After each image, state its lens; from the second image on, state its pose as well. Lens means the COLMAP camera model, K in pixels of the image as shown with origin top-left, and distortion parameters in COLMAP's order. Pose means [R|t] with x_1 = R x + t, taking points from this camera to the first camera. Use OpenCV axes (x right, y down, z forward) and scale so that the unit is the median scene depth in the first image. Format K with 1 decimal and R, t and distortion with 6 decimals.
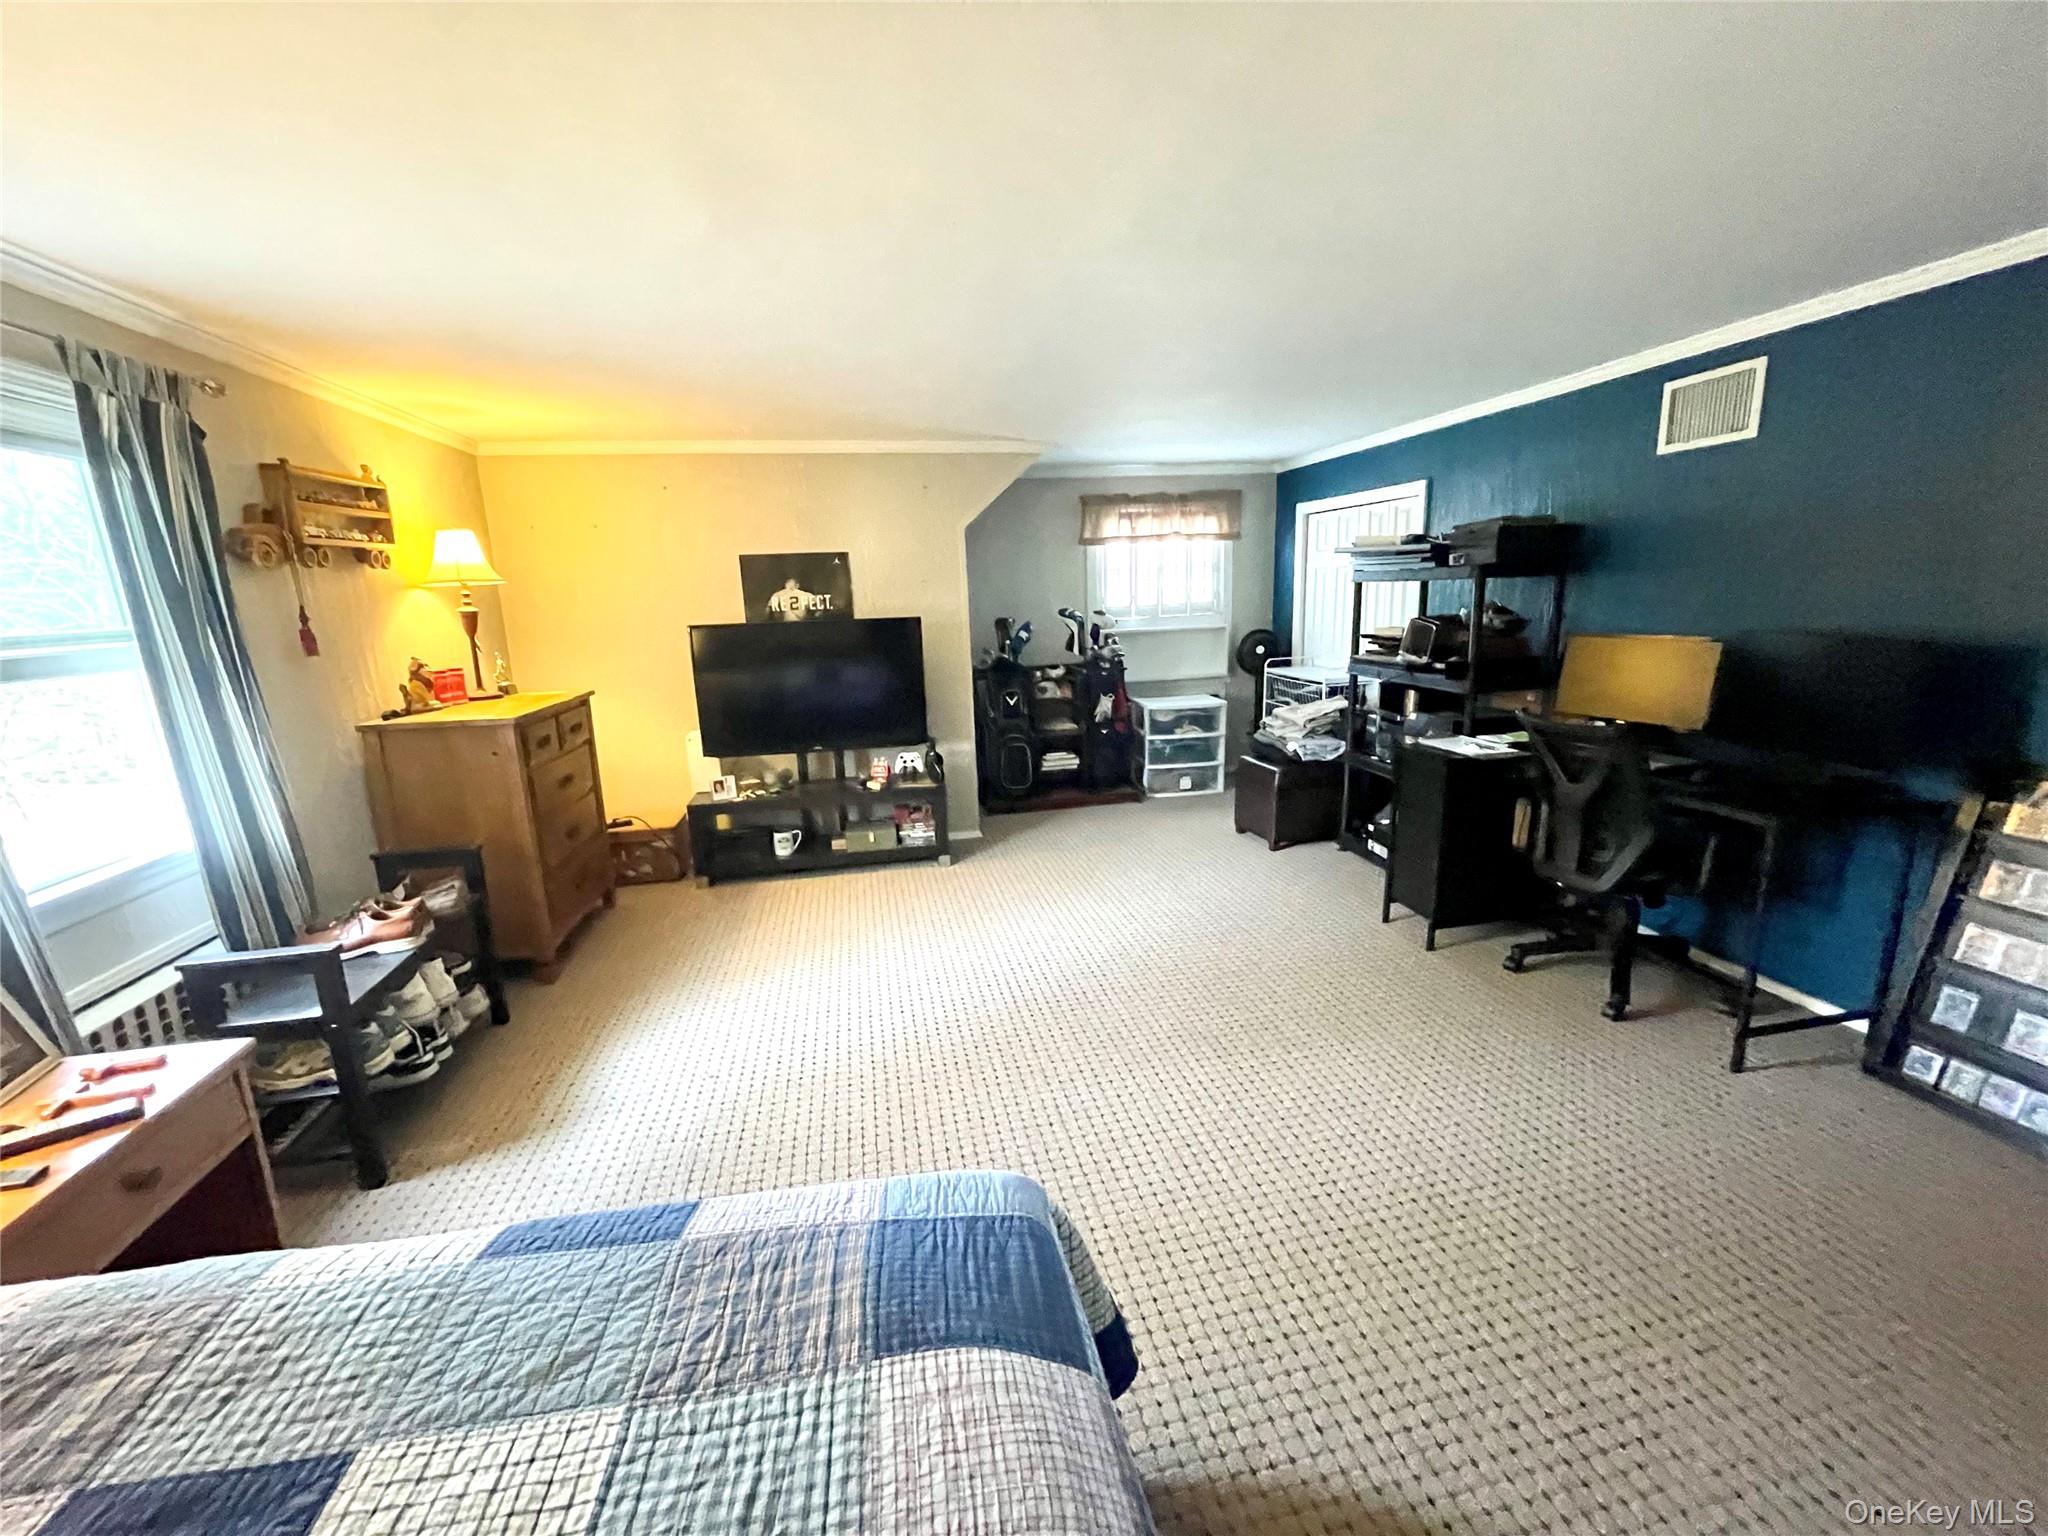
lens RADIAL K [[823.1, 0, 1018.5], [0, 823.1, 775.5], [0, 0, 1]] dist [-0.002203, -0.000208]
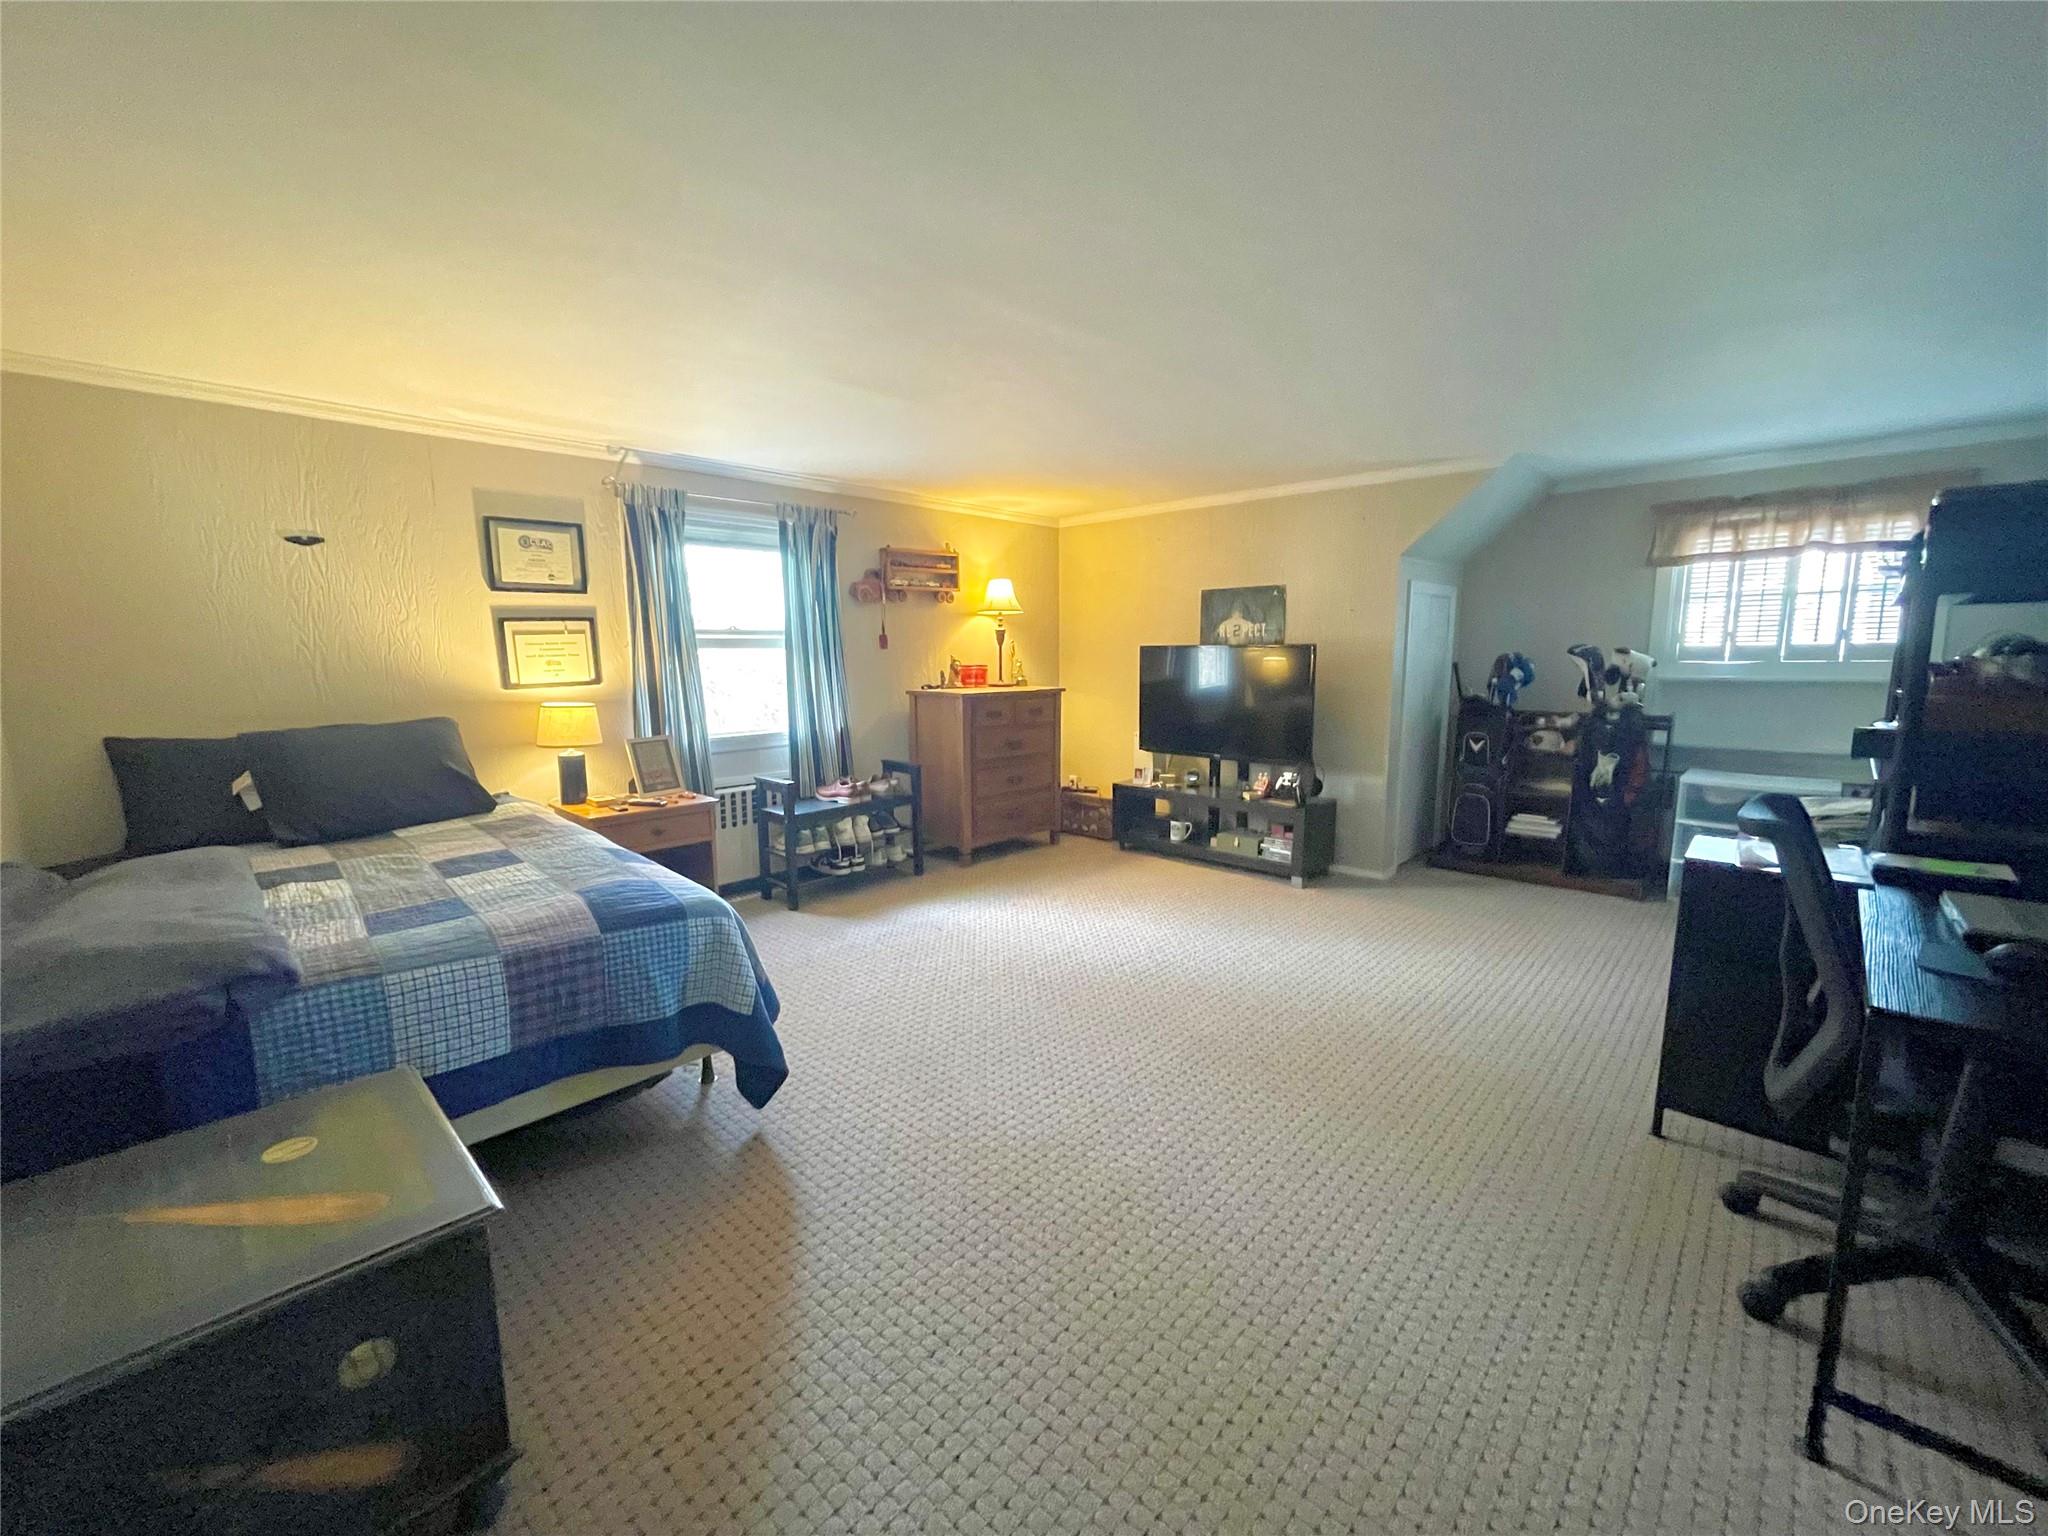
lens RADIAL K [[823.1, 0, 1014.2], [0, 823.1, 772.3], [0, 0, 1]] dist [-0.002203, -0.000208]
pose [[0.576306, 0.151574, -0.803055, 0.517246], [-0.193303, 0.980048, 0.046259, -0.009251], [0.794044, 0.128573, 0.594107, 0.101056]]
